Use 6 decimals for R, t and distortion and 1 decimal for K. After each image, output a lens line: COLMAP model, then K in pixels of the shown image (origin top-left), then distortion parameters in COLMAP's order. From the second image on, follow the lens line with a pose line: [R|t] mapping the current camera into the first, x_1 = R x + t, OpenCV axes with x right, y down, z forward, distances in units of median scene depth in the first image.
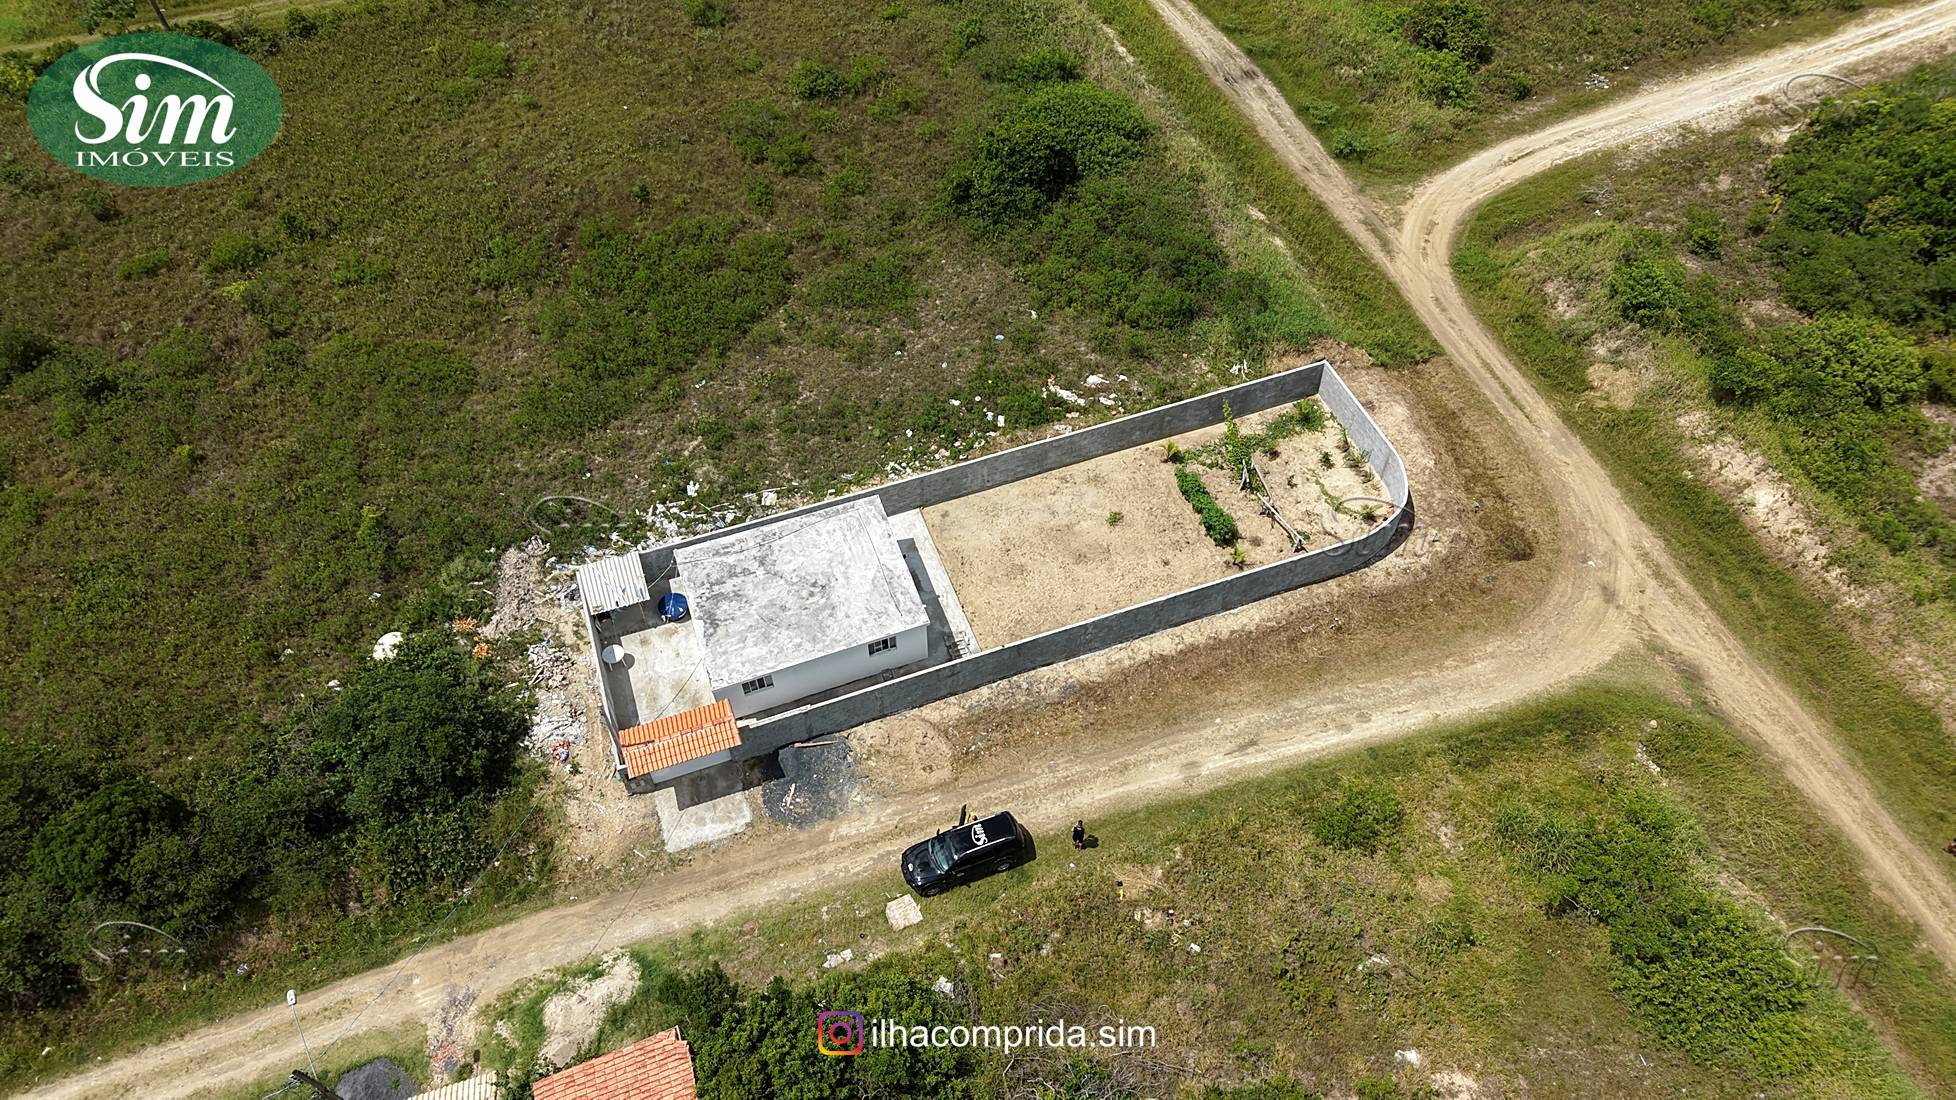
lens RADIAL K [[1307.2, 0, 1002.3], [0, 1307.2, 525.9], [0, 0, 1]] dist [0.036996, -0.037783]
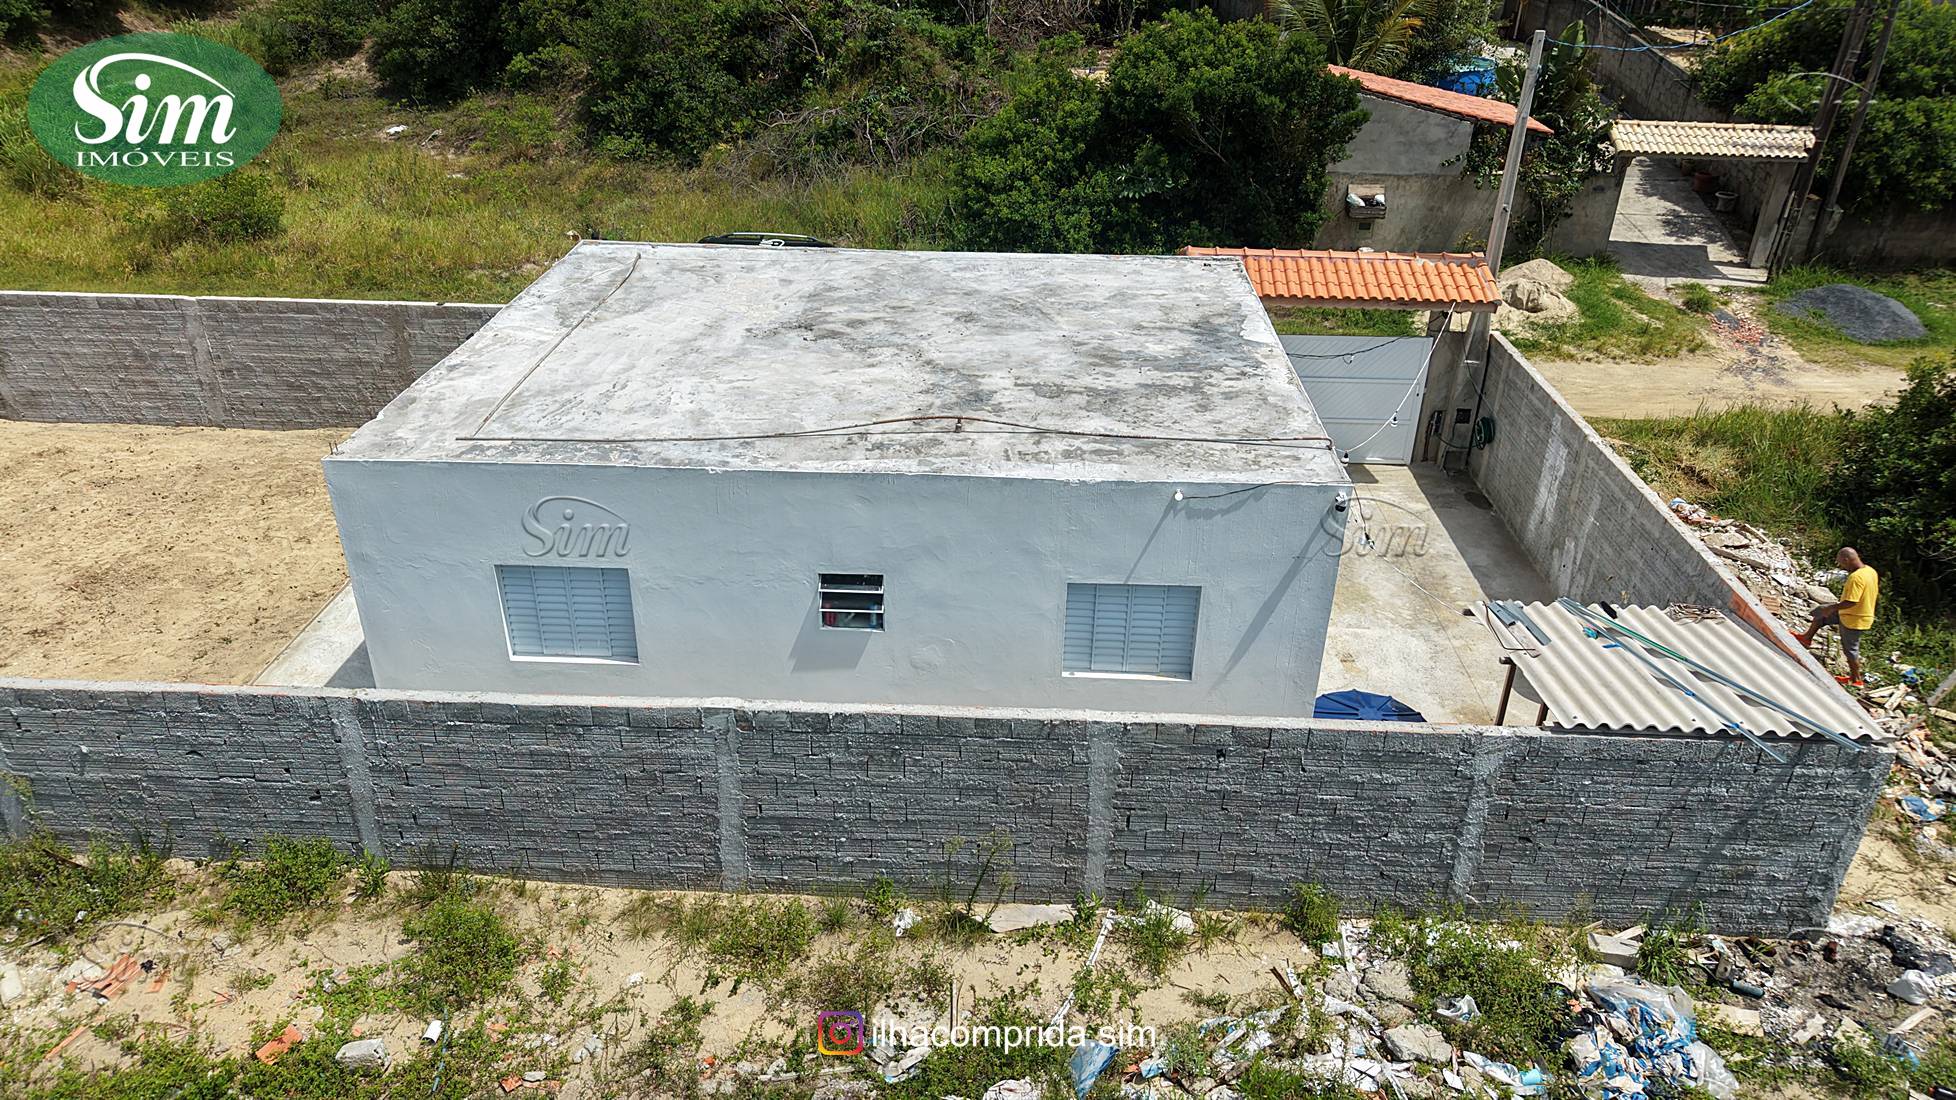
lens RADIAL K [[1307.2, 0, 972.9], [0, 1307.2, 546.1], [0, 0, 1]] dist [0.036996, -0.037783]
pose [[-0.919609, -0.202412, 0.336674, -0.271601], [0.287530, 0.237145, 0.927949, -0.189287], [-0.267668, 0.950153, -0.159881, 1.075009]]
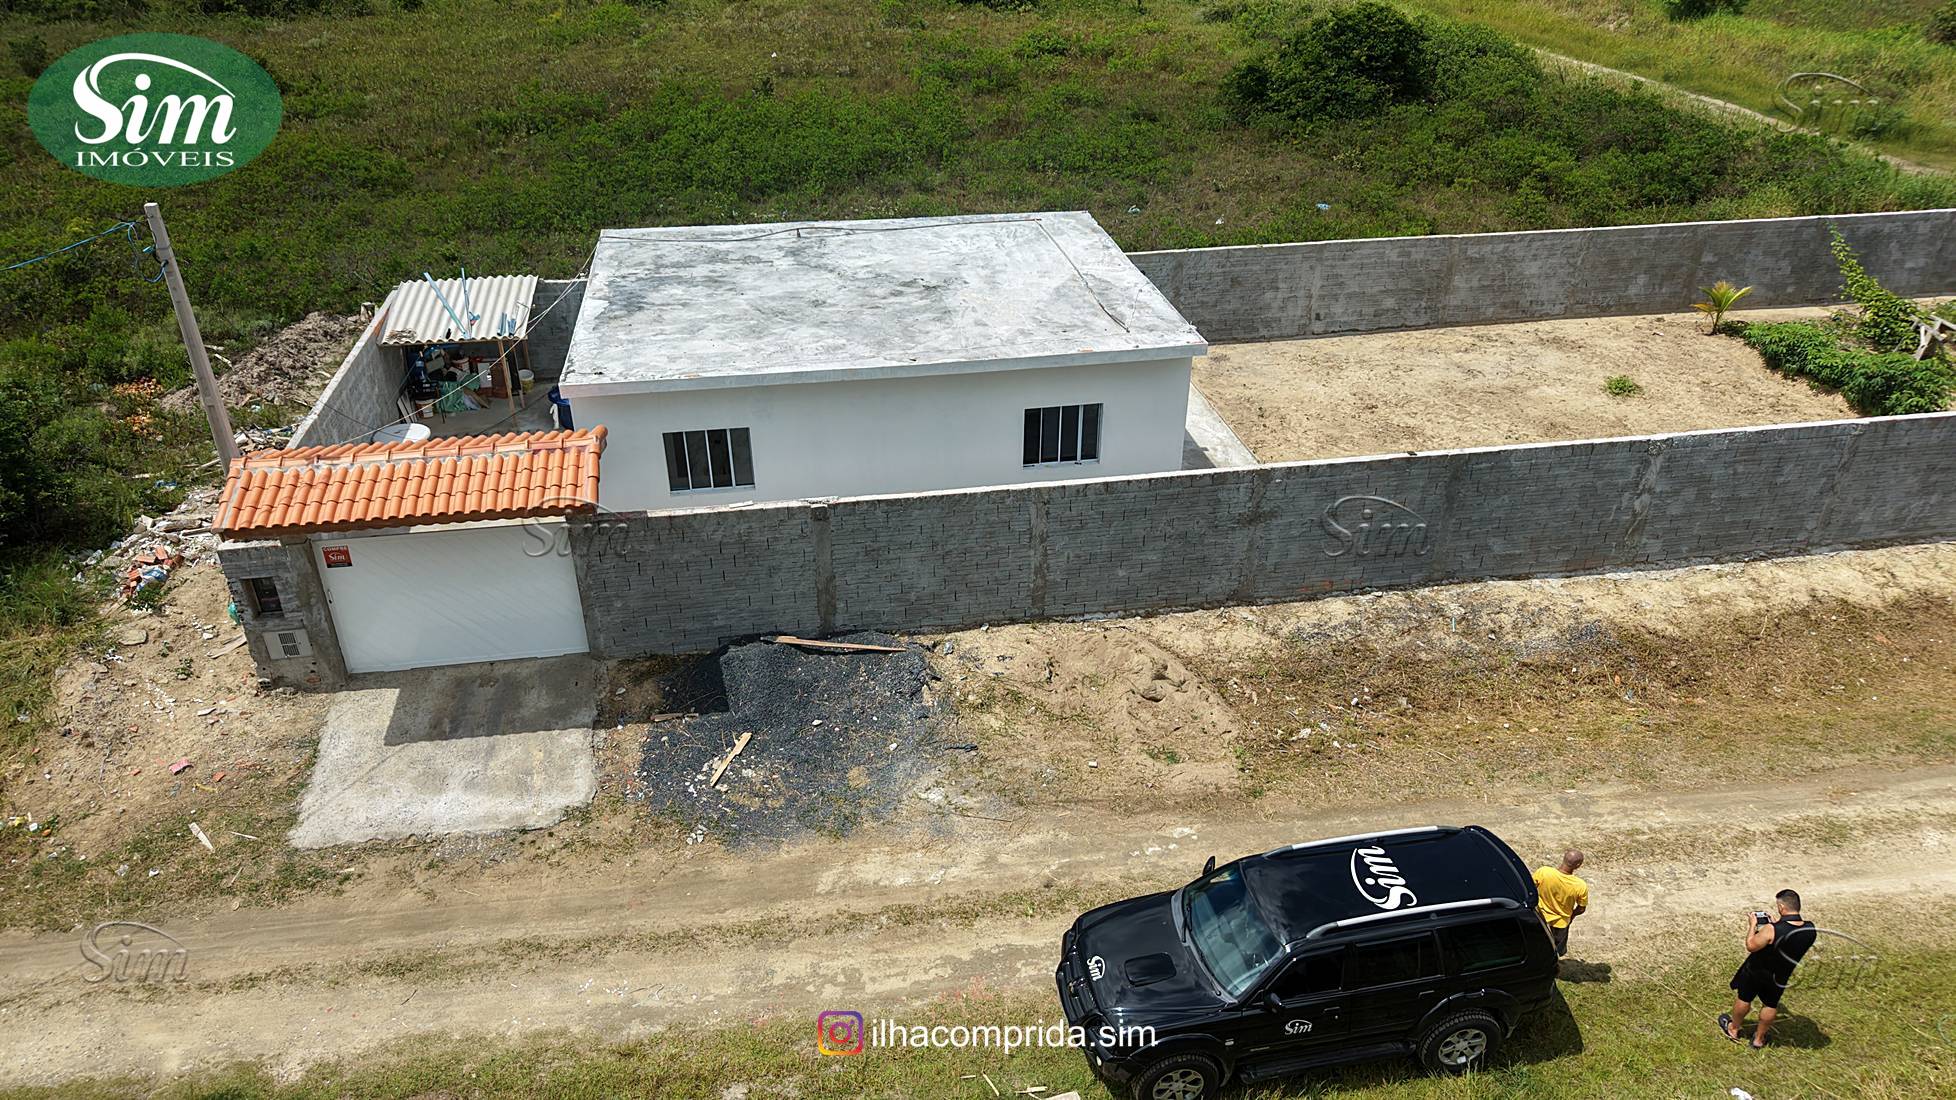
lens RADIAL K [[1307.2, 0, 979.2], [0, 1307.2, 549.2], [0, 0, 1]] dist [0.036996, -0.037783]
pose [[0.983083, 0.087440, -0.160942, -0.052904], [-0.139248, 0.927622, -0.346594, 0.250564], [0.118987, 0.363141, 0.924105, 0.668256]]
